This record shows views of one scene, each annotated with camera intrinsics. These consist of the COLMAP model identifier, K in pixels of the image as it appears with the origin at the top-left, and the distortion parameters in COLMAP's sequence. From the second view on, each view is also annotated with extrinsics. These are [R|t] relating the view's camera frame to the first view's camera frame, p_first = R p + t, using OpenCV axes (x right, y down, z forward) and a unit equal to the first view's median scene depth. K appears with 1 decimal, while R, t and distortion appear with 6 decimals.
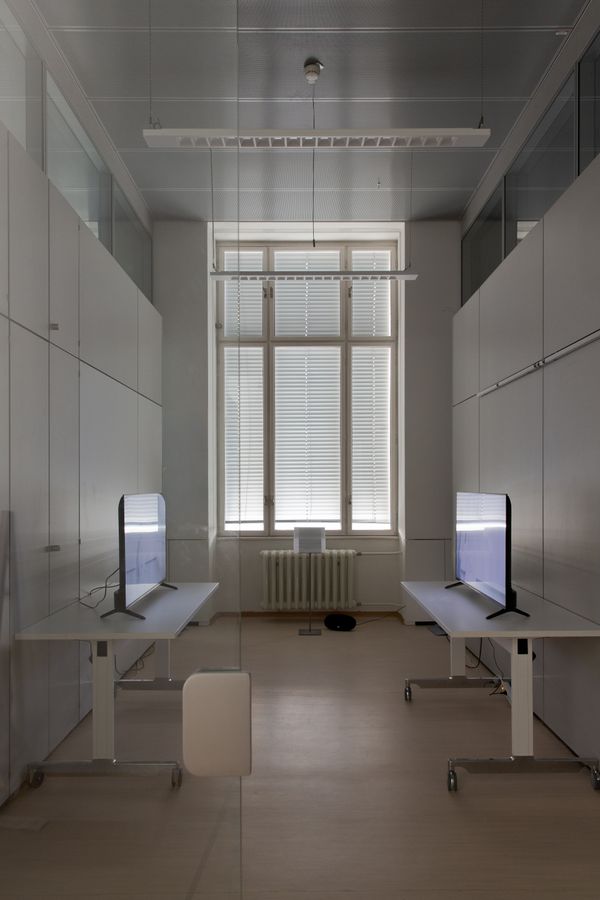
lens RADIAL K [[589.8, 0, 300.0], [0, 589.8, 450.0], [0, 0, 1]] dist [0.002595, 0.000609]
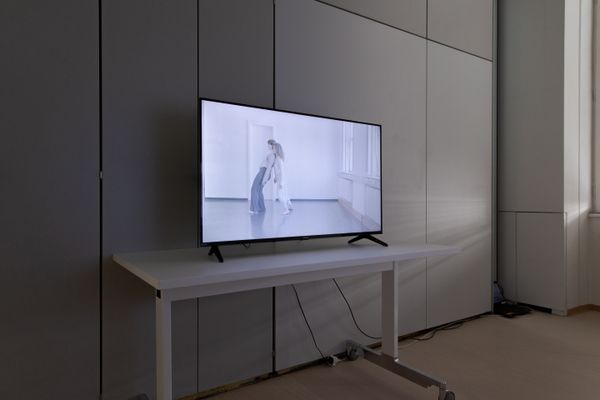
lens RADIAL K [[401.0, 0, 300.0], [0, 401.0, 200.0], [0, 0, 1]] dist [-0.001187, -0.000987]
pose [[0.570393, 0.005502, -0.821354, 0.091201], [0.050252, 0.997871, 0.041583, 0.088614], [0.819834, -0.064993, 0.568901, 0.367930]]
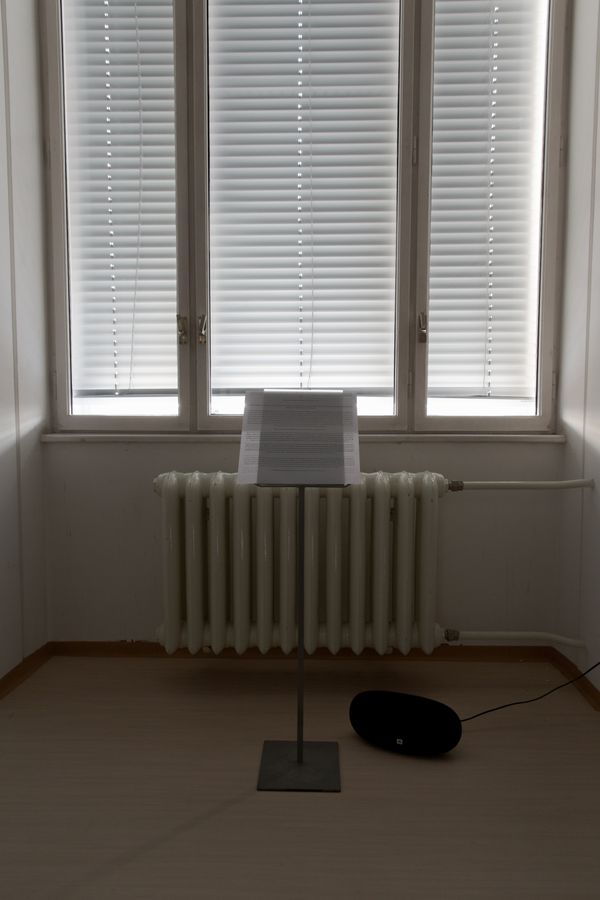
lens RADIAL K [[589.8, 0, 300.0], [0, 589.8, 450.0], [0, 0, 1]] dist [0.002595, 0.000609]
pose [[0.999864, 0.006271, -0.015283, 0.018592], [-0.004119, 0.990566, 0.136977, 0.112507], [0.015998, -0.136895, 0.990456, 0.677333]]
